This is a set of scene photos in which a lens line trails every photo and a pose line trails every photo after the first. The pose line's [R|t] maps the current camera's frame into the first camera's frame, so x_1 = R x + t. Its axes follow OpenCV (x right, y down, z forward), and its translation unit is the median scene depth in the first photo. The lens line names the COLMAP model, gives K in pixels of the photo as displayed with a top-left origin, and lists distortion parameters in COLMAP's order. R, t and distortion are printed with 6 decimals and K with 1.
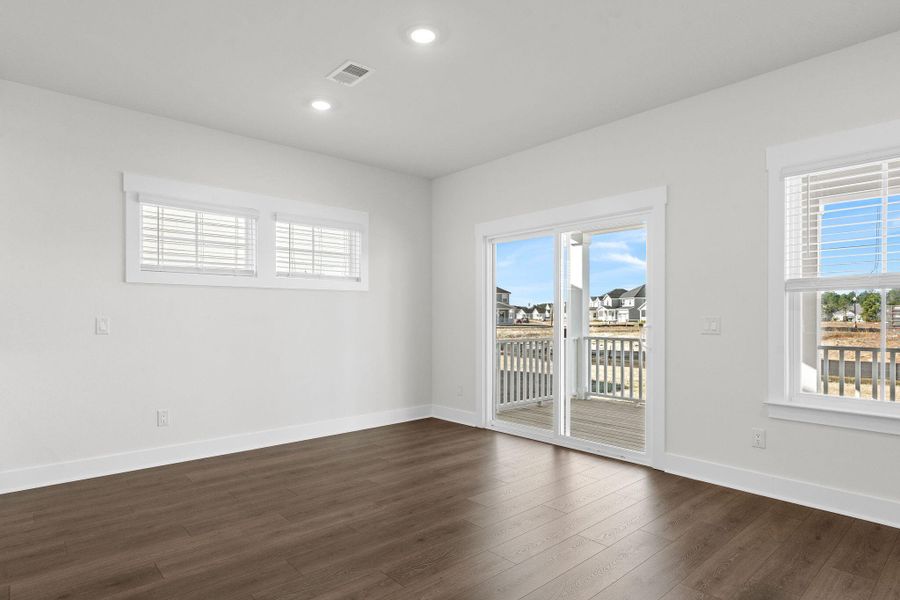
lens RADIAL K [[490.5, 0, 433.2], [0, 490.5, 316.8], [0, 0, 1]] dist [-0.001408, -0.000264]
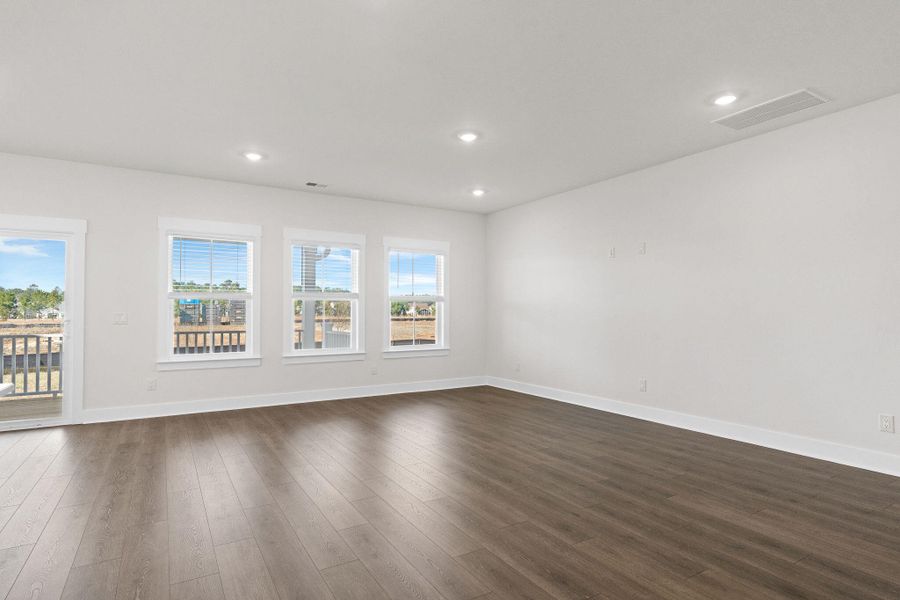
lens RADIAL K [[475.5, 0, 450.0], [0, 475.5, 300.0], [0, 0, 1]] dist [-0.004863, -0.000356]
pose [[0.165551, 0.024009, 0.985909, -0.531417], [0.004289, 0.999677, -0.025064, 0.000488], [-0.986192, 0.008378, 0.165395, -0.197413]]
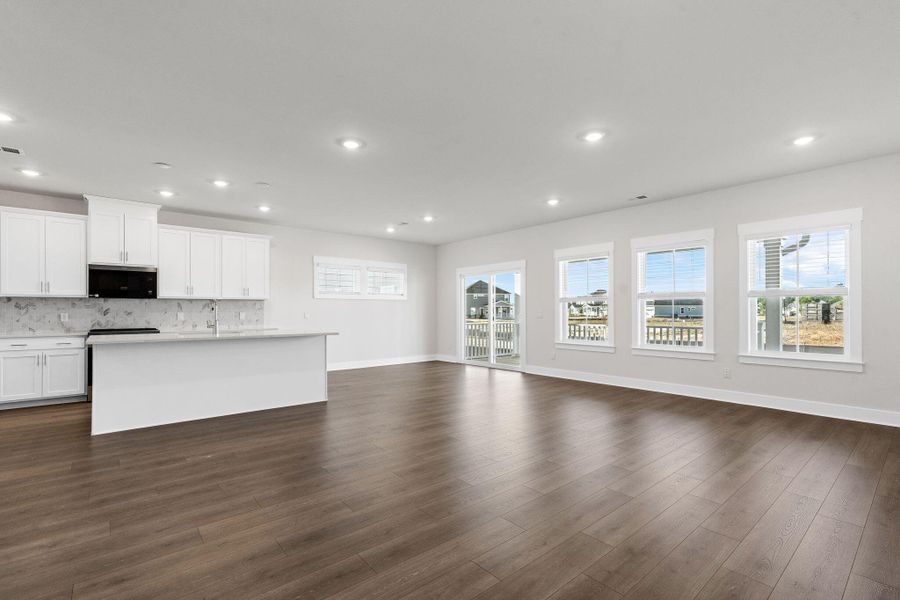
lens RADIAL K [[407.8, 0, 446.5], [0, 407.8, 307.6], [0, 0, 1]] dist [-0.004027, -0.000457]
pose [[0.999911, -0.001839, -0.013239, 0.070753], [0.001668, 0.999916, -0.012879, 0.005190], [0.013261, 0.012856, 0.999829, -0.849250]]
